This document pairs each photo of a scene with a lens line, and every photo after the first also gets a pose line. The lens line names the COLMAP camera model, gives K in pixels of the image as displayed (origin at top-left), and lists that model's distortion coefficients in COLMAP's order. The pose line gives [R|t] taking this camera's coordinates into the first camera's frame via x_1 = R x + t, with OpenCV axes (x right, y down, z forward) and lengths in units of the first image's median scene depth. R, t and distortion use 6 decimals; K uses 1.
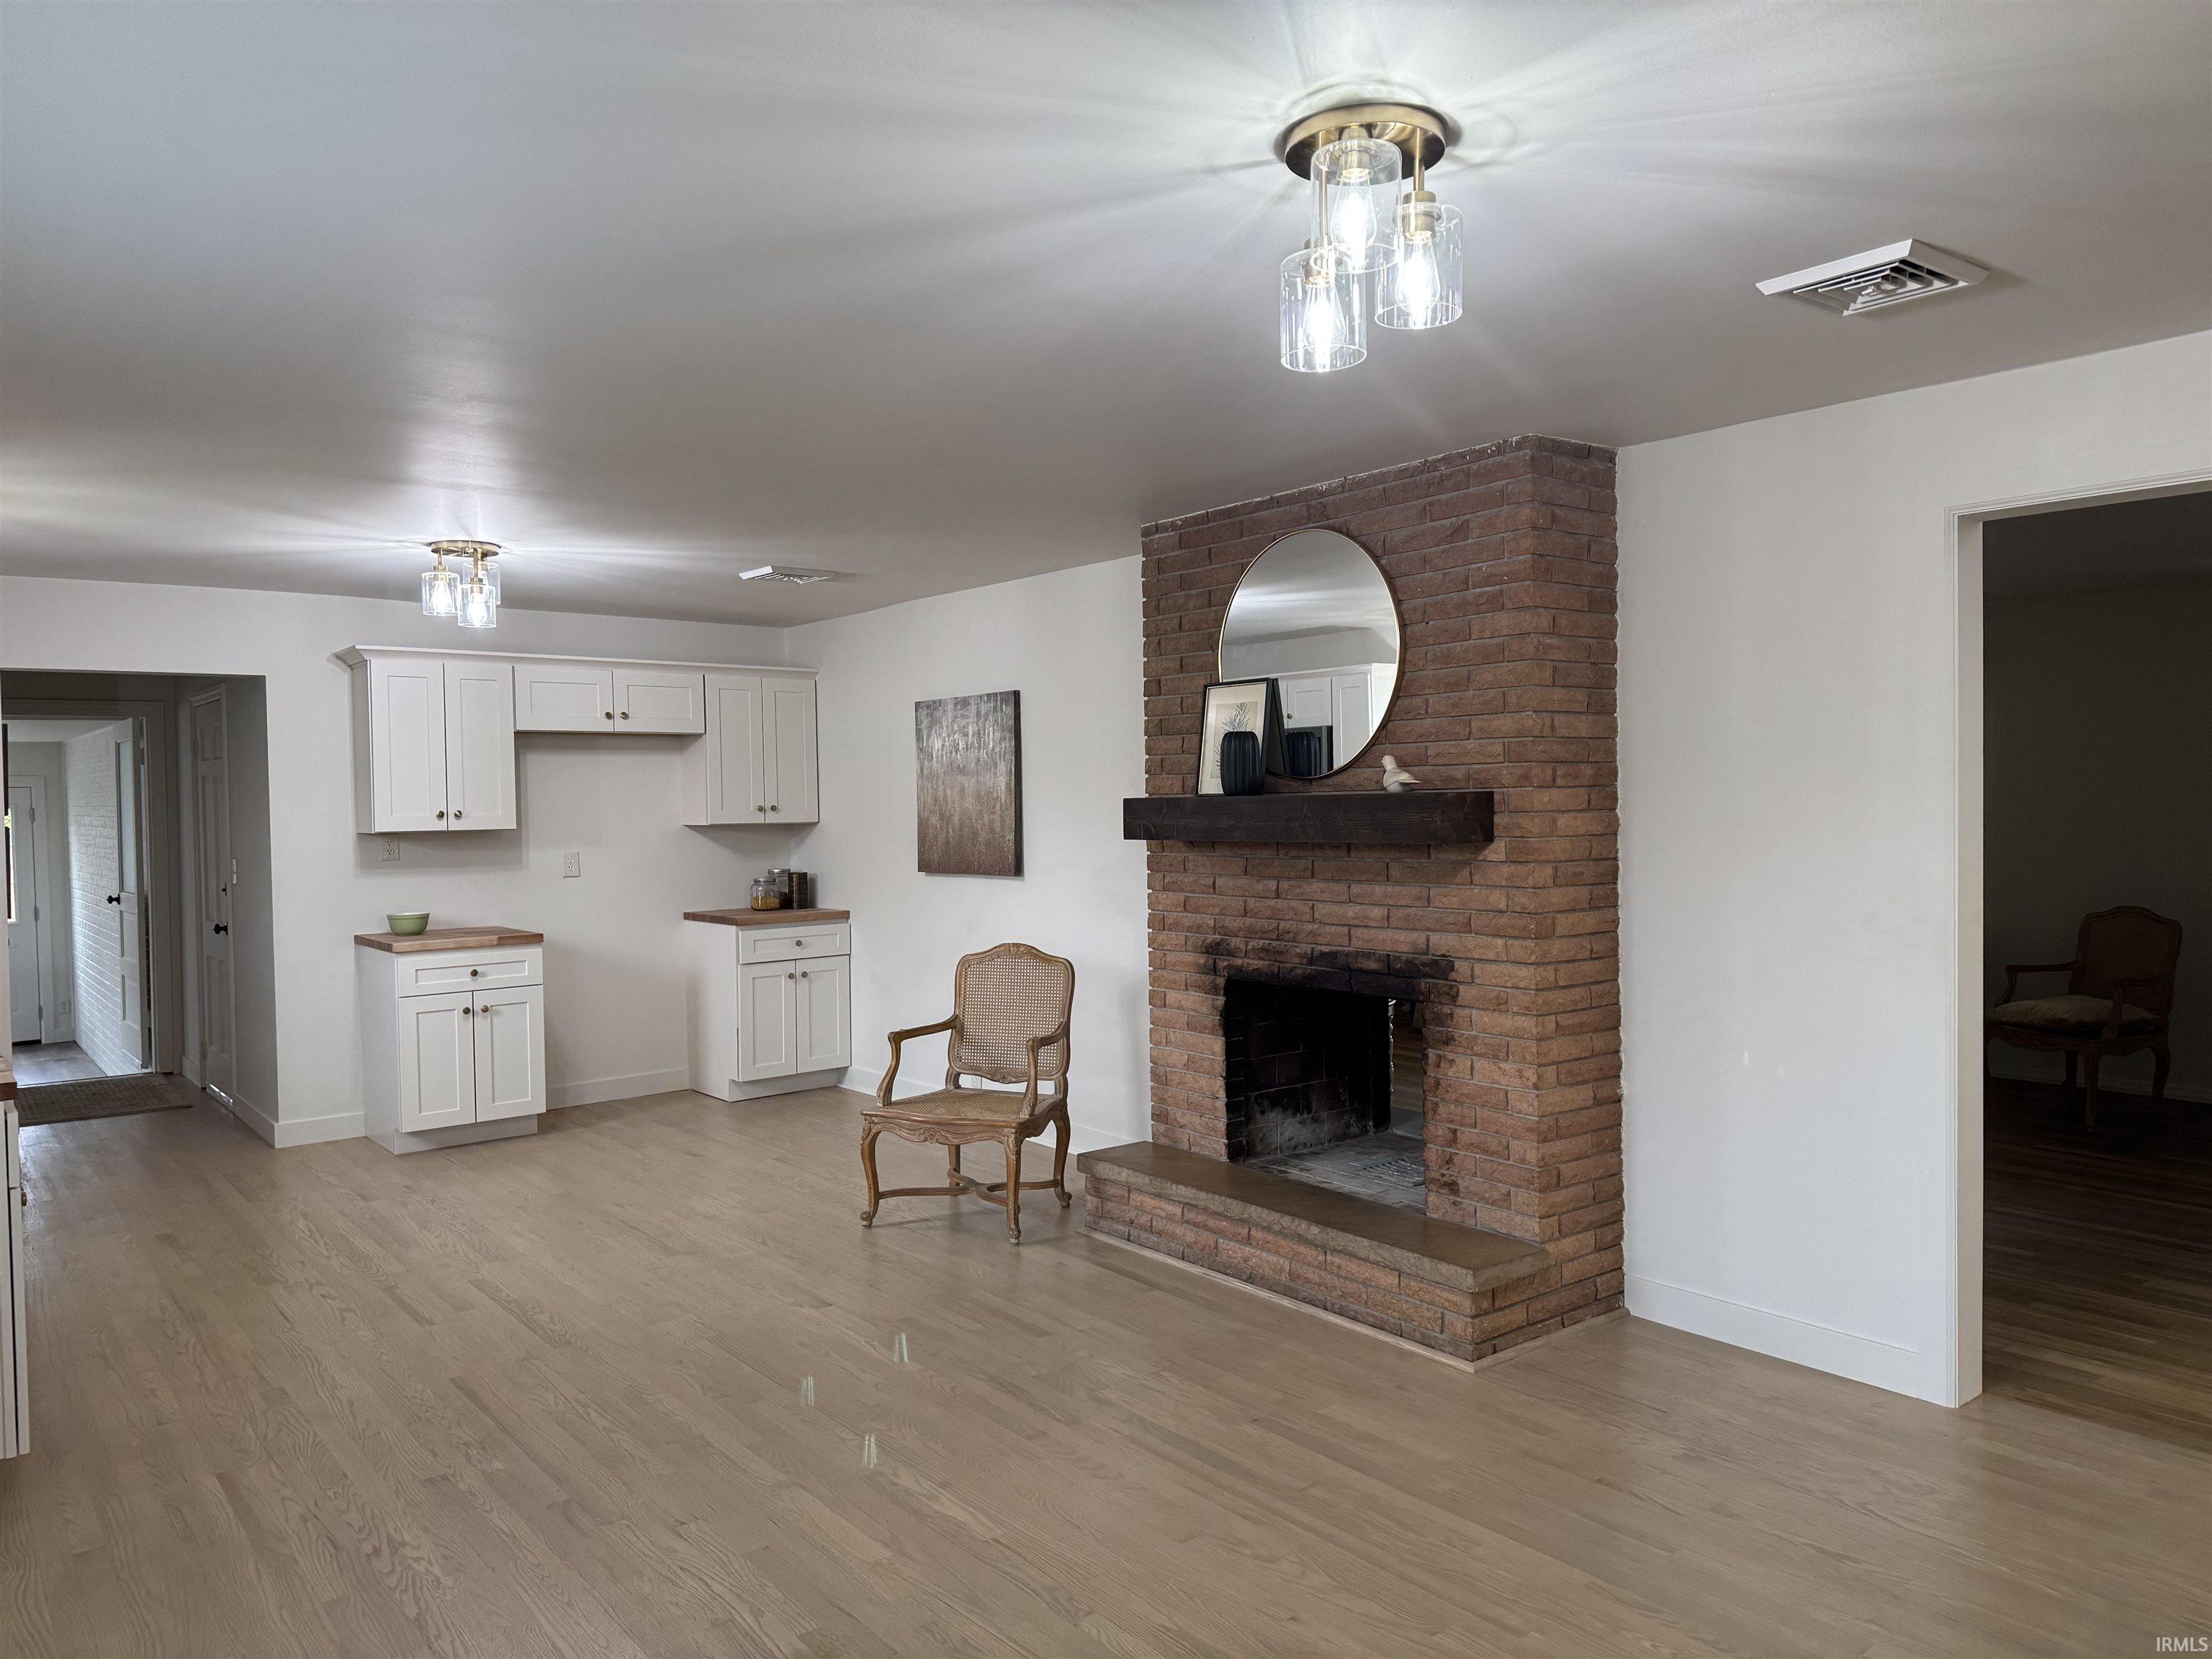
lens RADIAL K [[1530.5, 0, 1110.9], [0, 1530.5, 833.5], [0, 0, 1]] dist [0.091187, -0.134487]
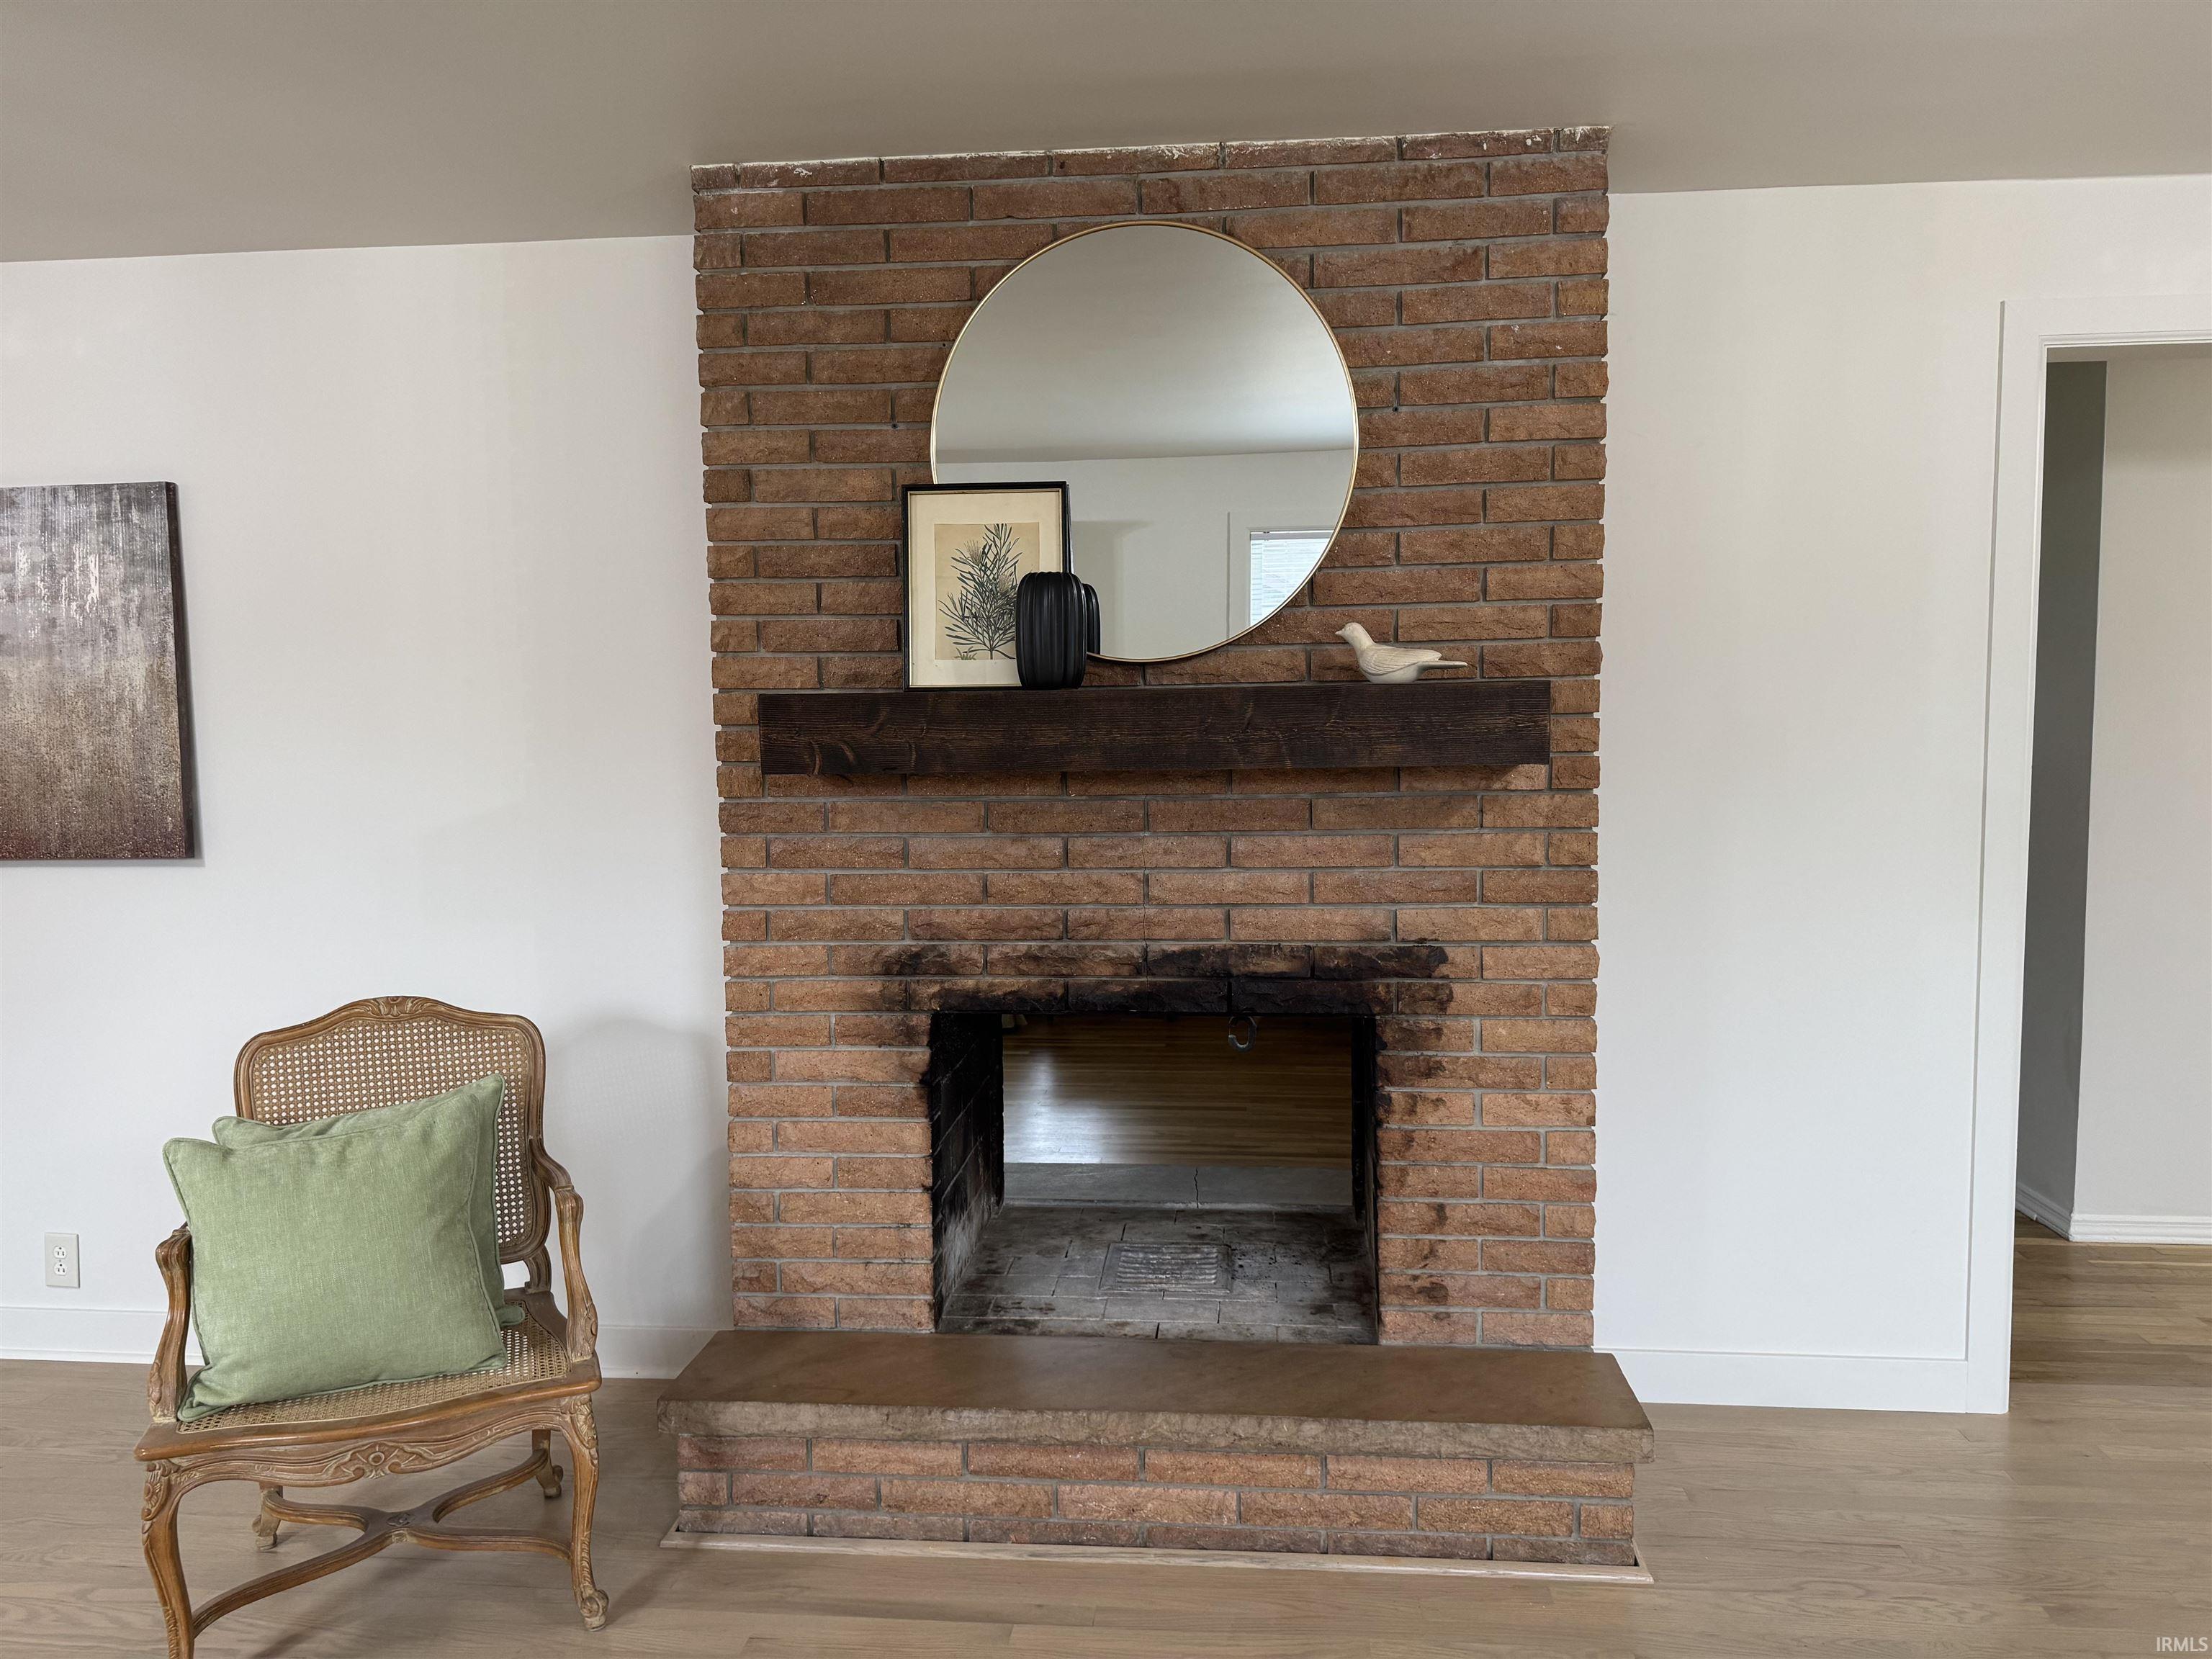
lens RADIAL K [[1530.5, 0, 1110.9], [0, 1530.5, 833.5], [0, 0, 1]] dist [0.091187, -0.134487]
pose [[0.687274, -0.051314, 0.724584, -0.317262], [0.019241, 0.998438, 0.052458, -0.001067], [-0.726143, -0.022111, 0.687188, 0.620351]]
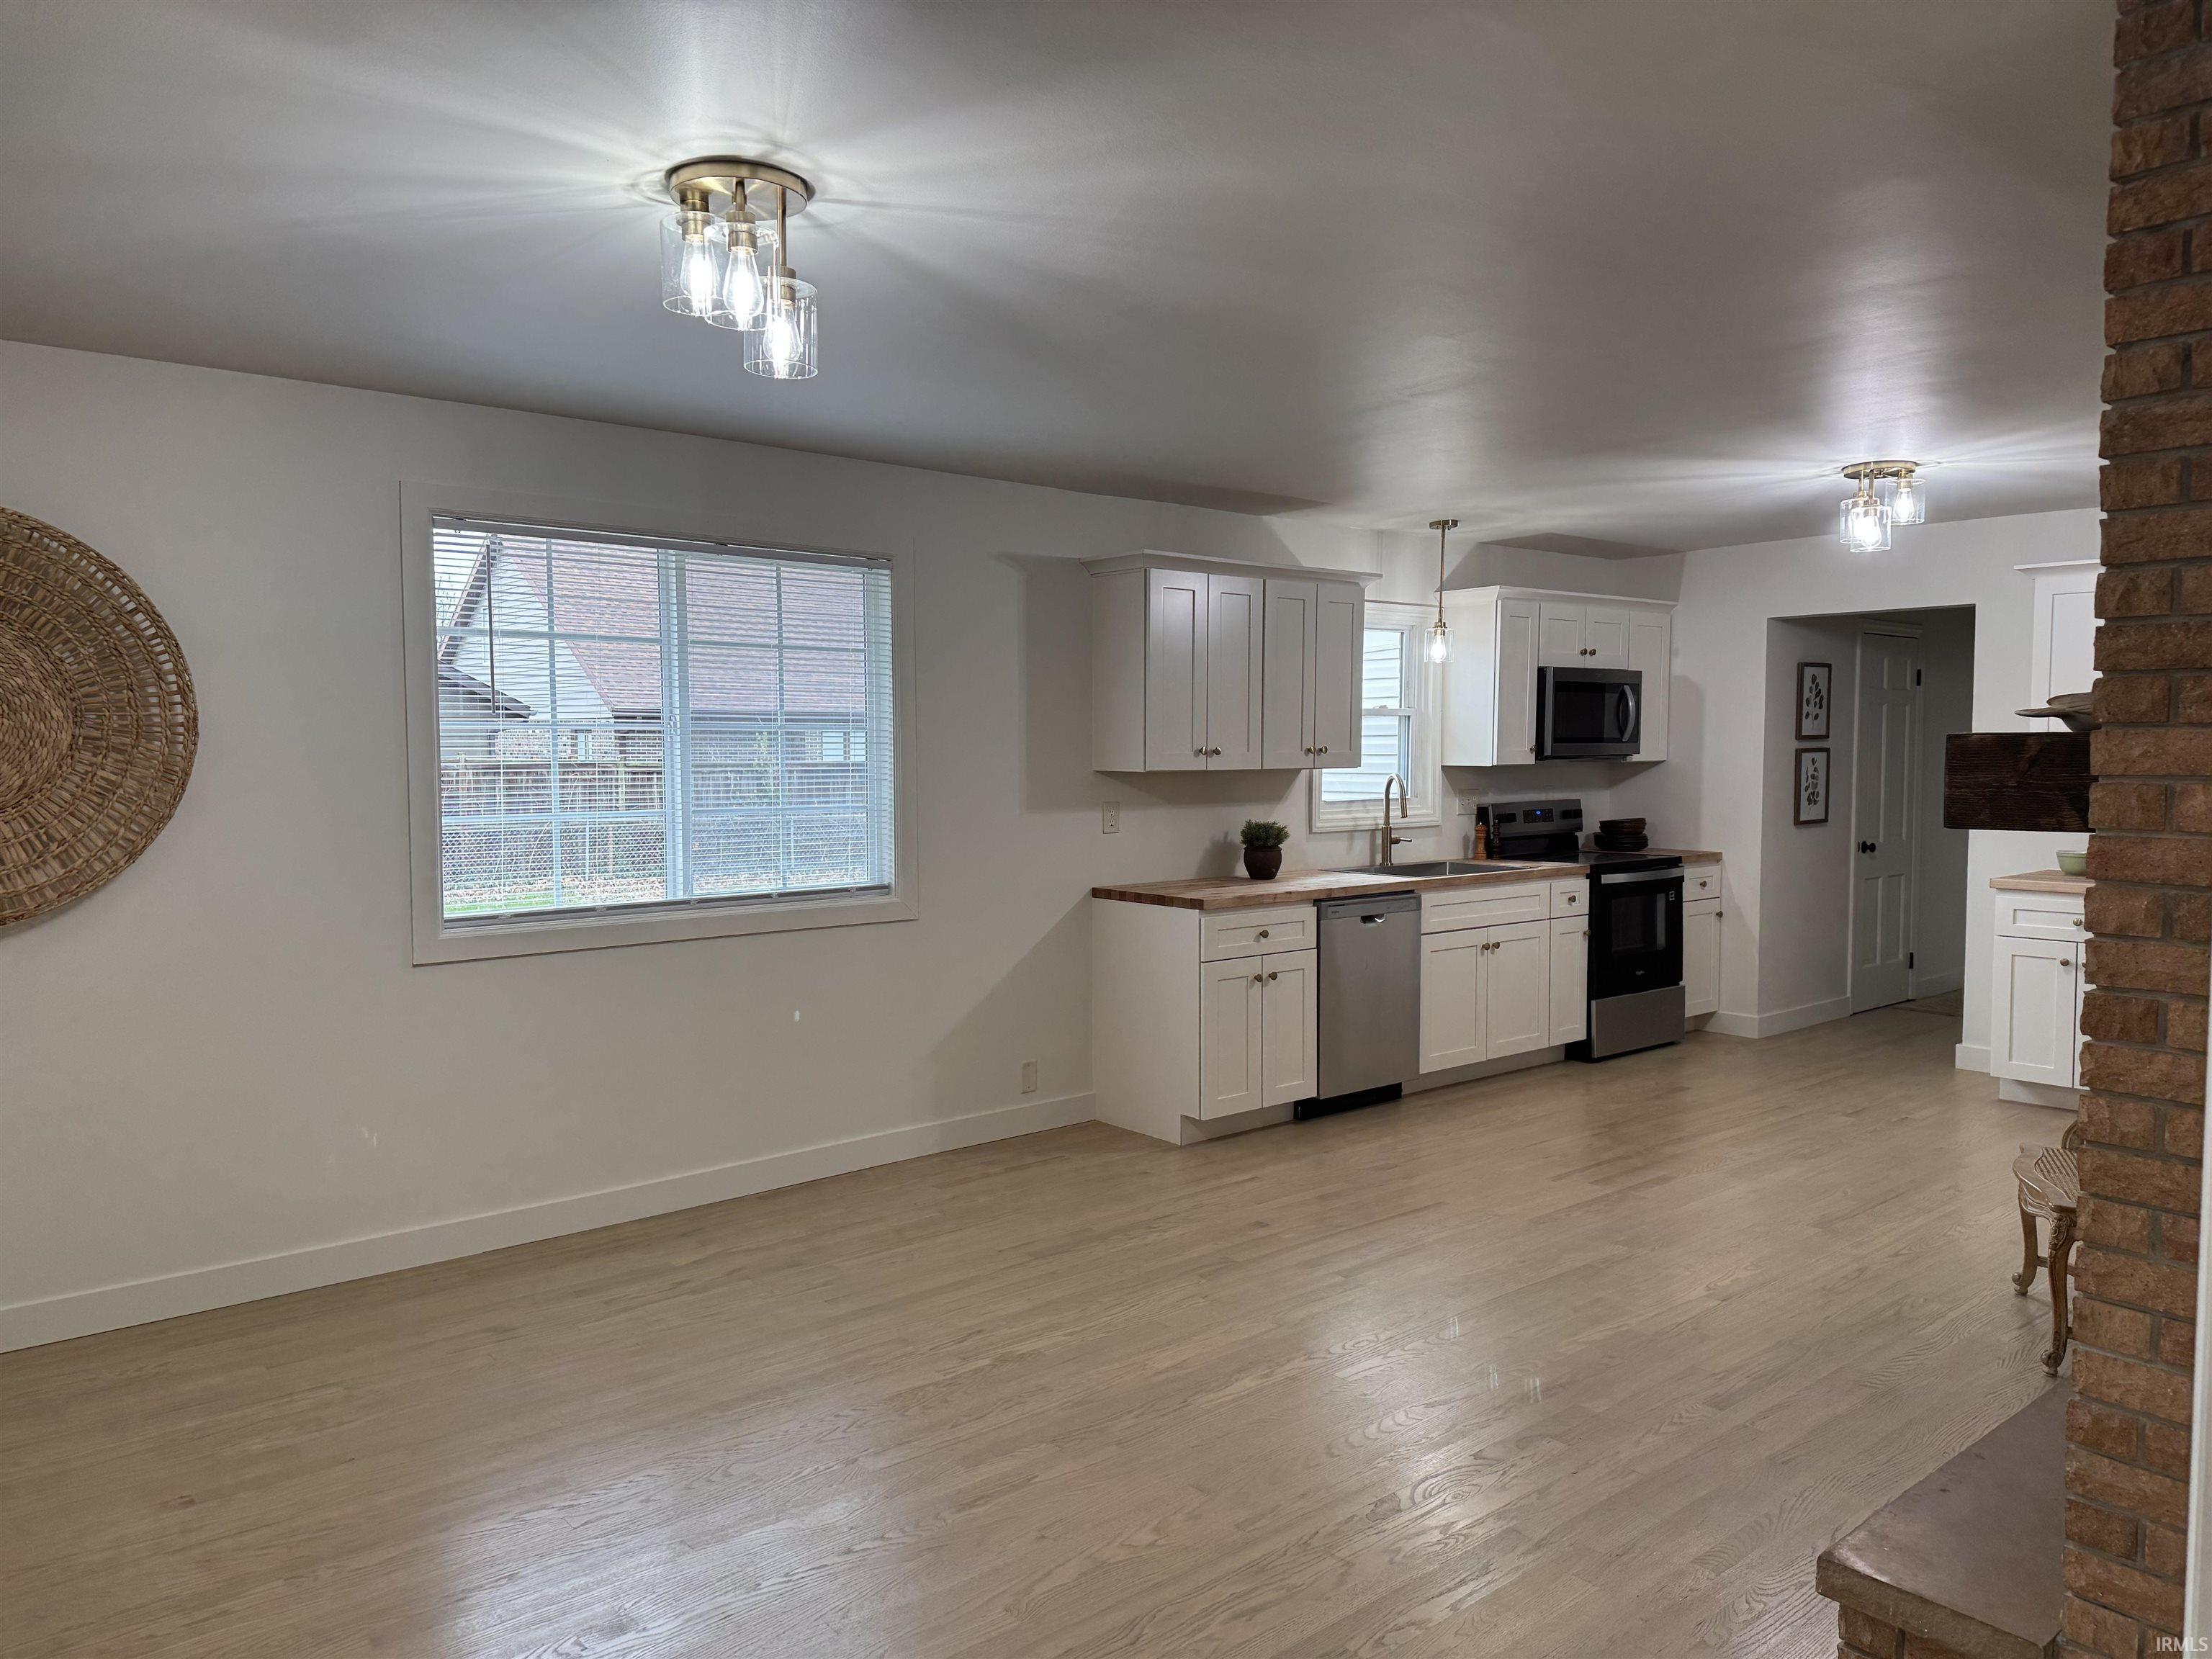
lens RADIAL K [[1530.5, 0, 1110.9], [0, 1530.5, 833.5], [0, 0, 1]] dist [0.091187, -0.134487]
pose [[0.032324, 0.074646, -0.996686, 0.671445], [-0.021087, 0.997036, 0.073989, -0.022788], [0.999255, 0.018625, 0.033803, 0.603484]]
